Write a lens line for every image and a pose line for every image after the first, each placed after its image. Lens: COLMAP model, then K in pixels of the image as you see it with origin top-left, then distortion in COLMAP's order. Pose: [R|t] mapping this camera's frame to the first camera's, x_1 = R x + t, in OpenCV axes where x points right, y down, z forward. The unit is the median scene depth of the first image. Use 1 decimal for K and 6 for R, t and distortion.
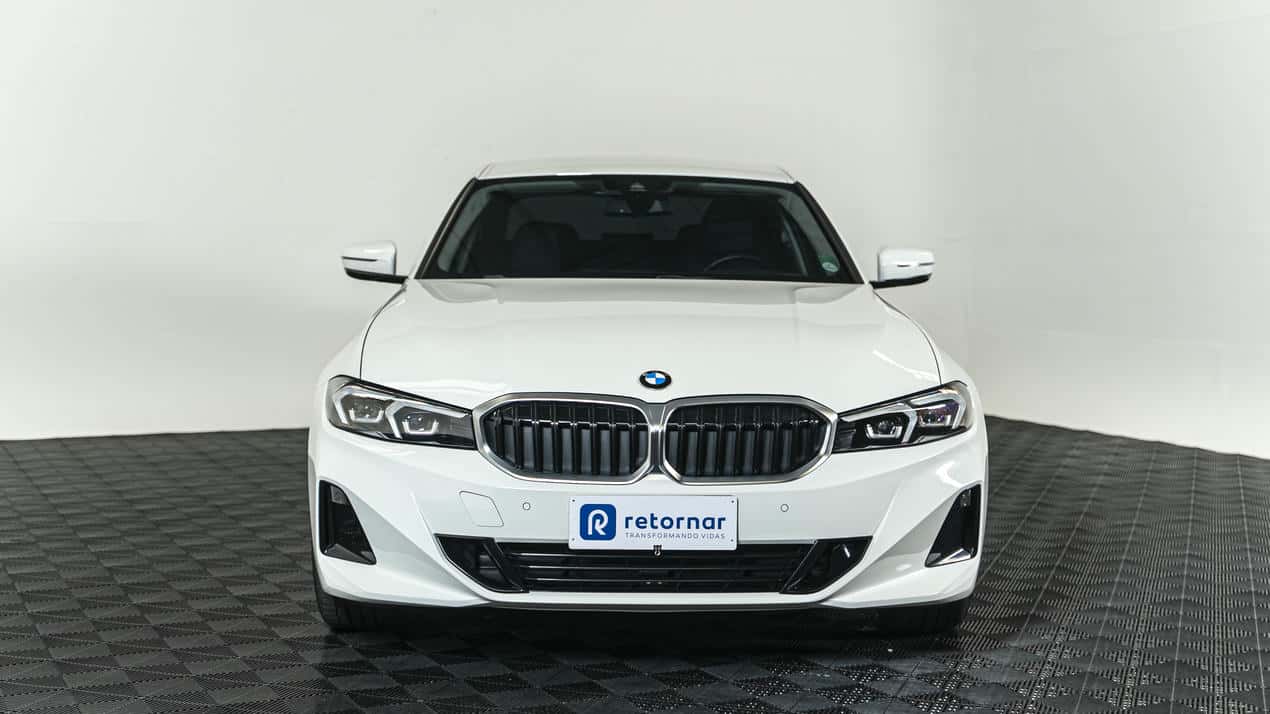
lens RADIAL K [[1608.6, 0, 635.0], [0, 1608.6, 357.0], [0, 0, 1]] dist [-0.001321, -0.001850]
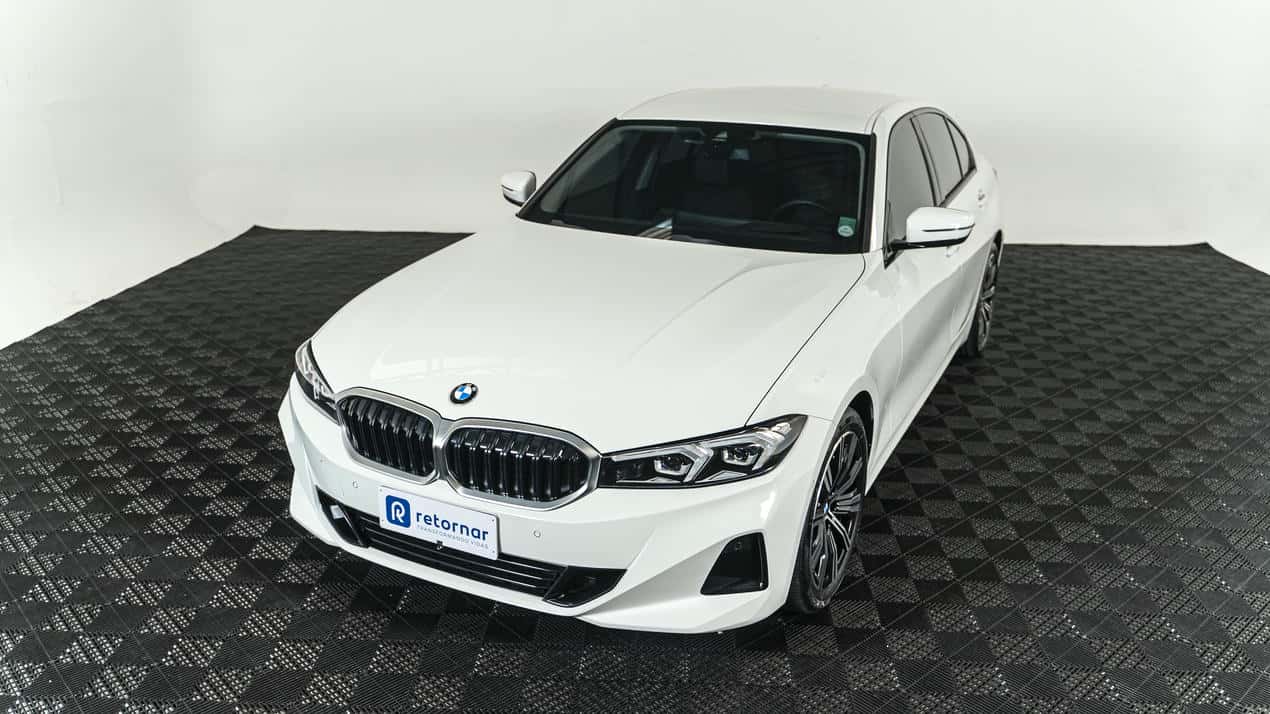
lens RADIAL K [[998.4, 0, 635.0], [0, 998.4, 357.0], [0, 0, 1]] dist [-0.001235, -0.000320]
pose [[0.879303, 0.146888, -0.453045, 0.441247], [-0.032525, 0.967550, 0.250576, -0.193982], [0.475151, -0.205597, 0.855547, 0.481351]]
